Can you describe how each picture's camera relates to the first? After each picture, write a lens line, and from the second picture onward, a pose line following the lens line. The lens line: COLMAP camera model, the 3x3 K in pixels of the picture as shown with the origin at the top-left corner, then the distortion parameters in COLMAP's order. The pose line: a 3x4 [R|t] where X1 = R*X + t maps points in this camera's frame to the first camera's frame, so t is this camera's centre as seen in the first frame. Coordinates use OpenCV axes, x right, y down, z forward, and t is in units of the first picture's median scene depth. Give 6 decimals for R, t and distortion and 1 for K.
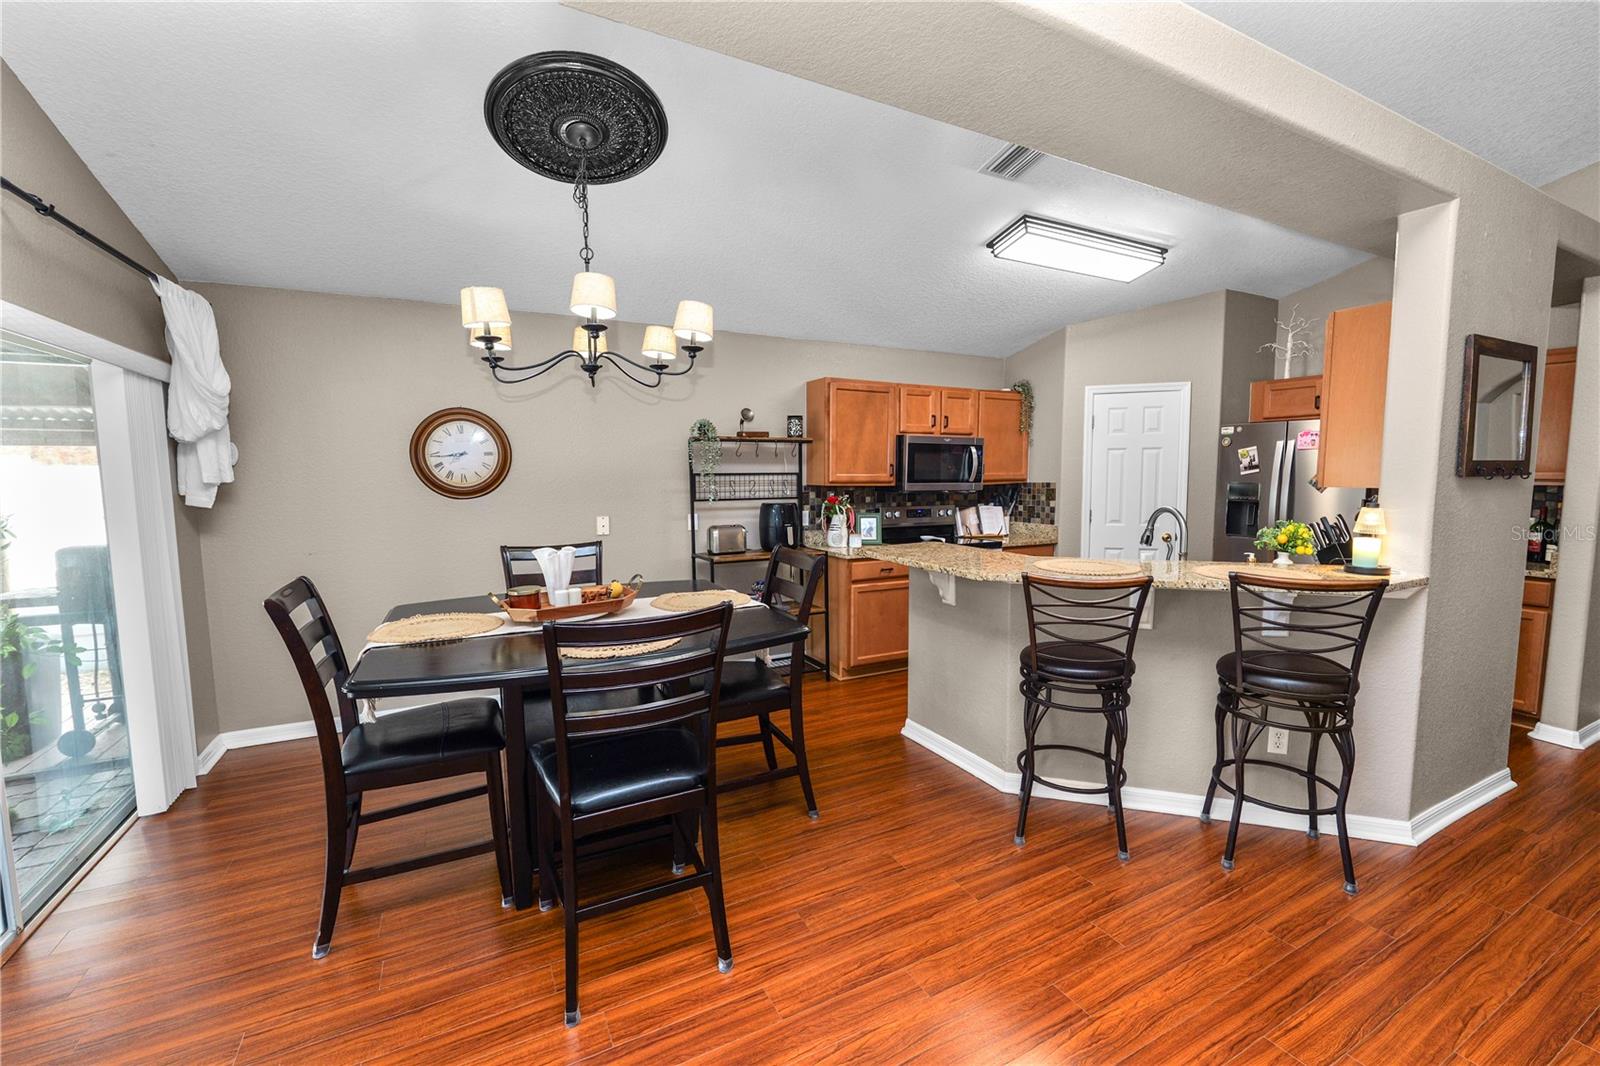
lens RADIAL K [[657.0, 0, 801.0], [0, 657.0, 533.6], [0, 0, 1]] dist [-0.008216, 0.000257]
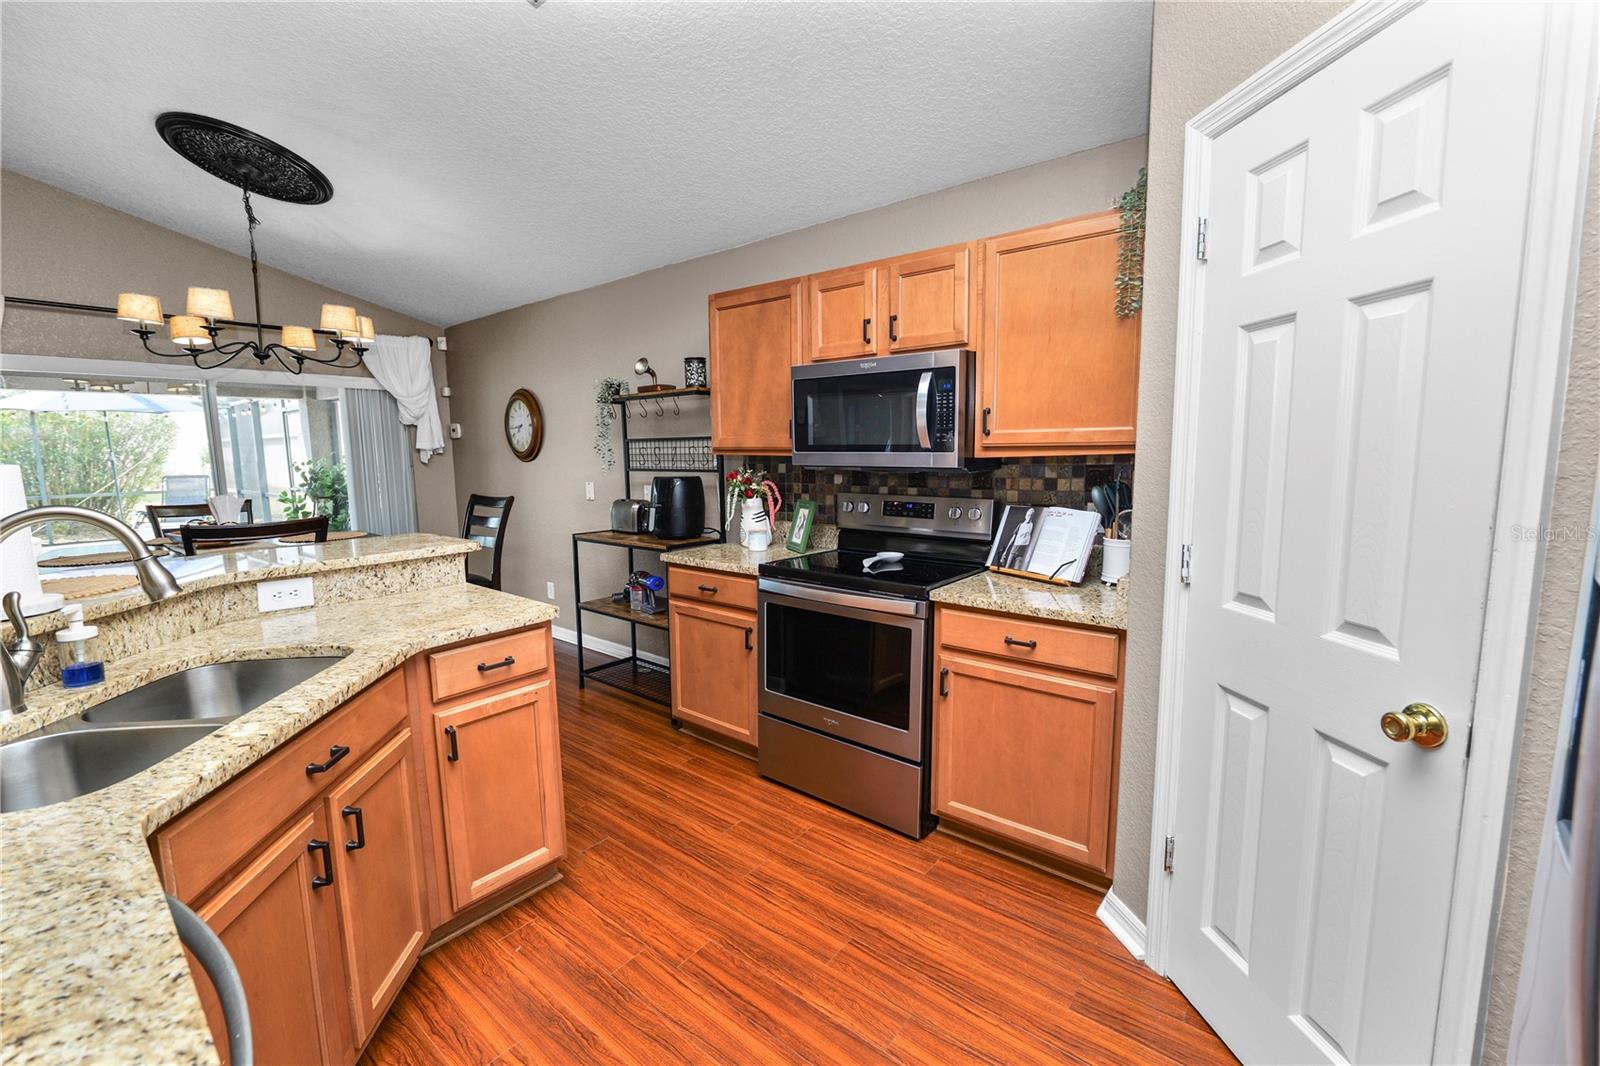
lens RADIAL K [[657.0, 0, 796.2], [0, 657.0, 526.5], [0, 0, 1]] dist [-0.008216, 0.000257]
pose [[0.420374, 0.107405, -0.900972, 0.745428], [-0.075211, 0.993677, 0.083364, -0.066695], [0.904228, 0.032718, 0.425794, 0.838821]]
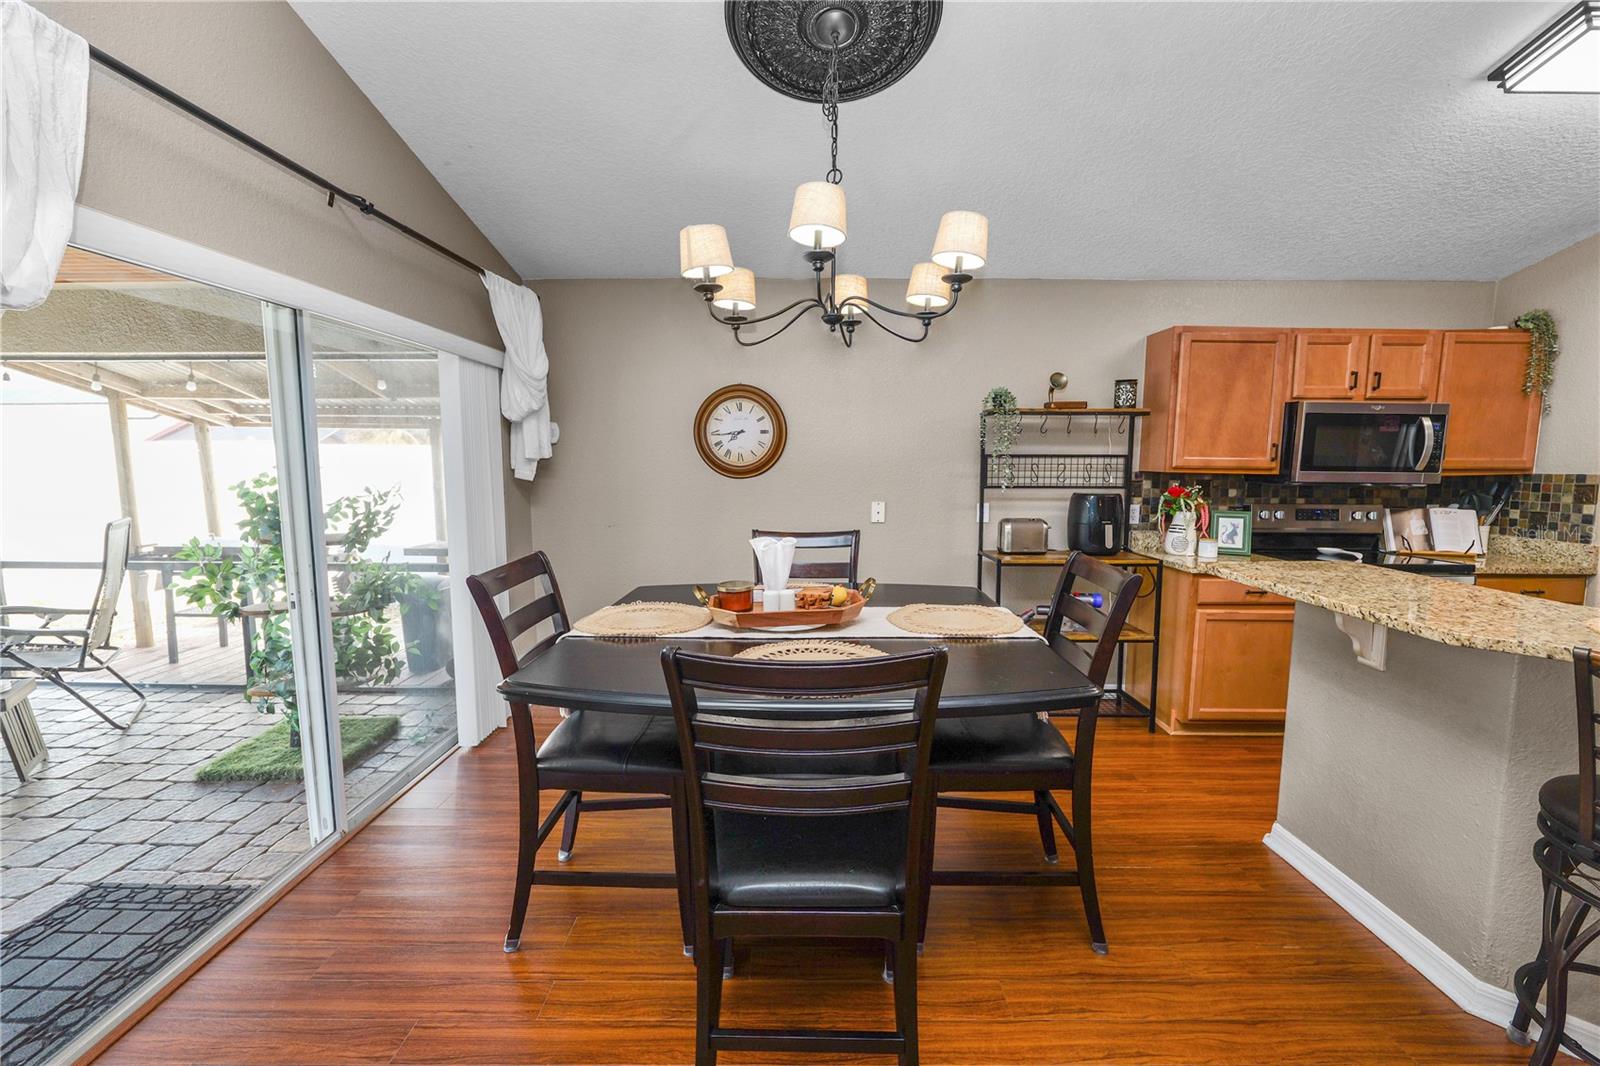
lens RADIAL K [[657.0, 0, 804.5], [0, 657.0, 527.4], [0, 0, 1]] dist [-0.008216, 0.000257]
pose [[0.884792, 0.056668, -0.462527, 0.023105], [-0.051393, 0.998390, 0.024008, -0.007209], [0.463143, 0.002529, 0.886280, 0.156391]]
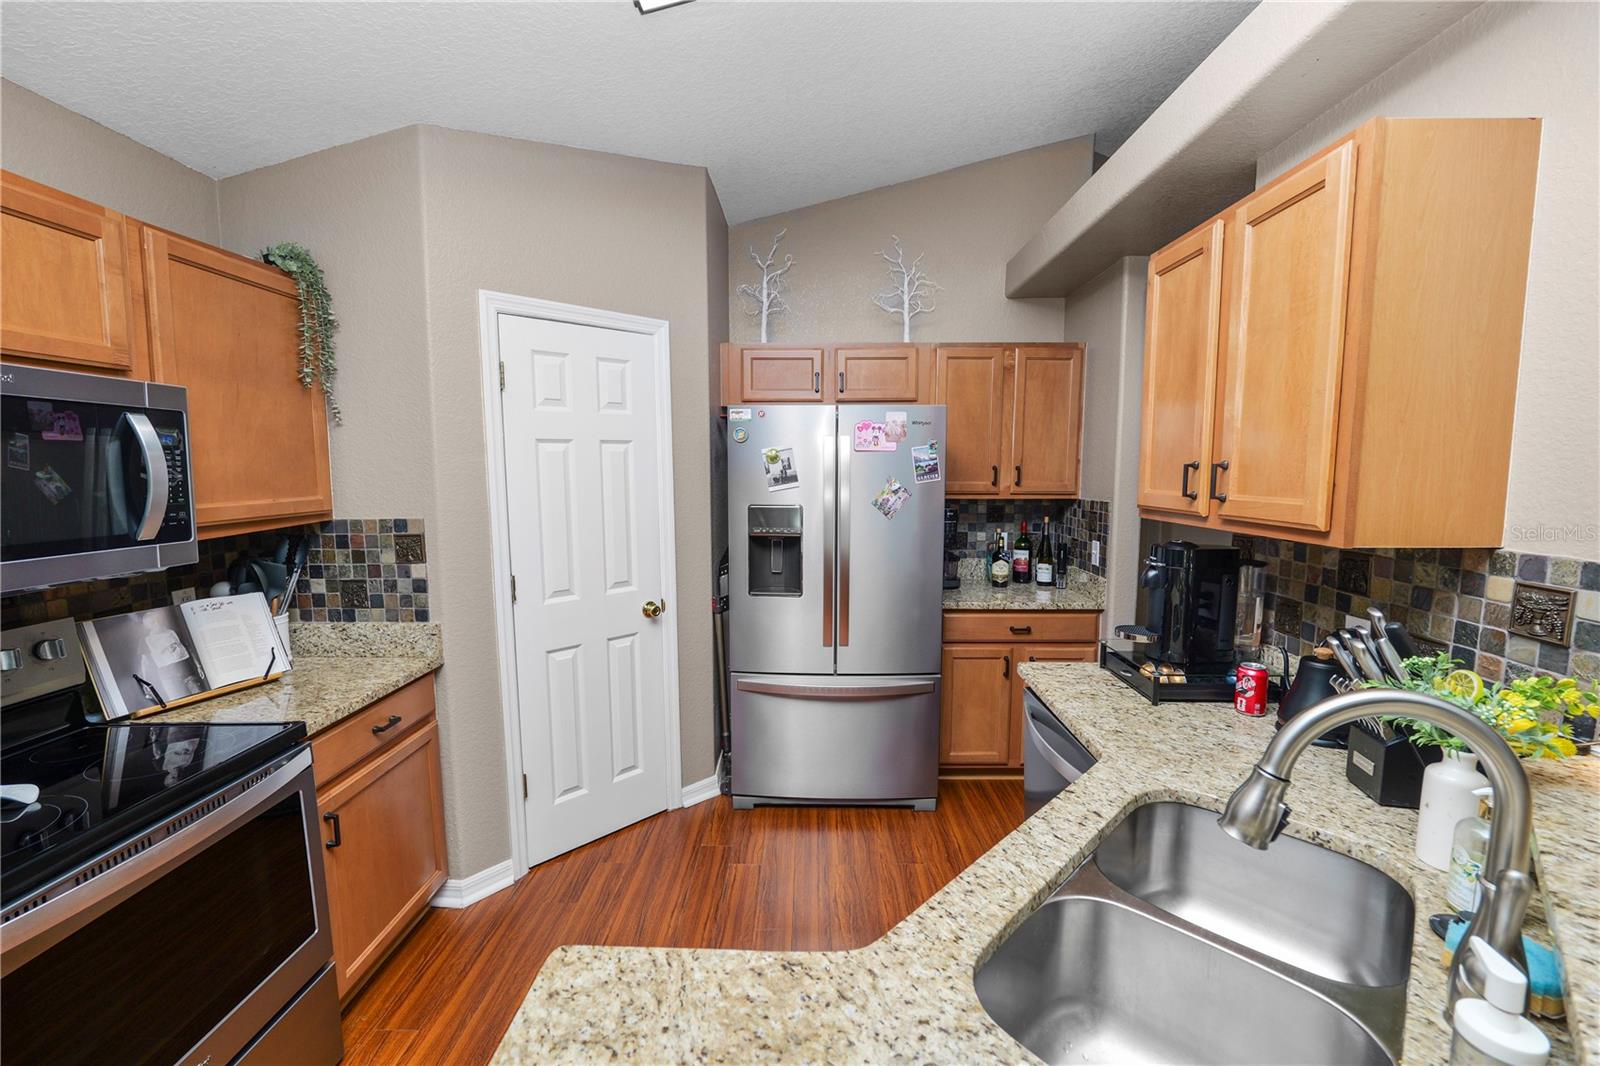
lens RADIAL K [[657.0, 0, 799.4], [0, 657.0, 535.8], [0, 0, 1]] dist [-0.008216, 0.000257]
pose [[0.476807, -0.088374, 0.874554, 0.173964], [0.081403, 0.995097, 0.056173, -0.085750], [-0.875231, 0.044408, 0.481663, 0.725552]]
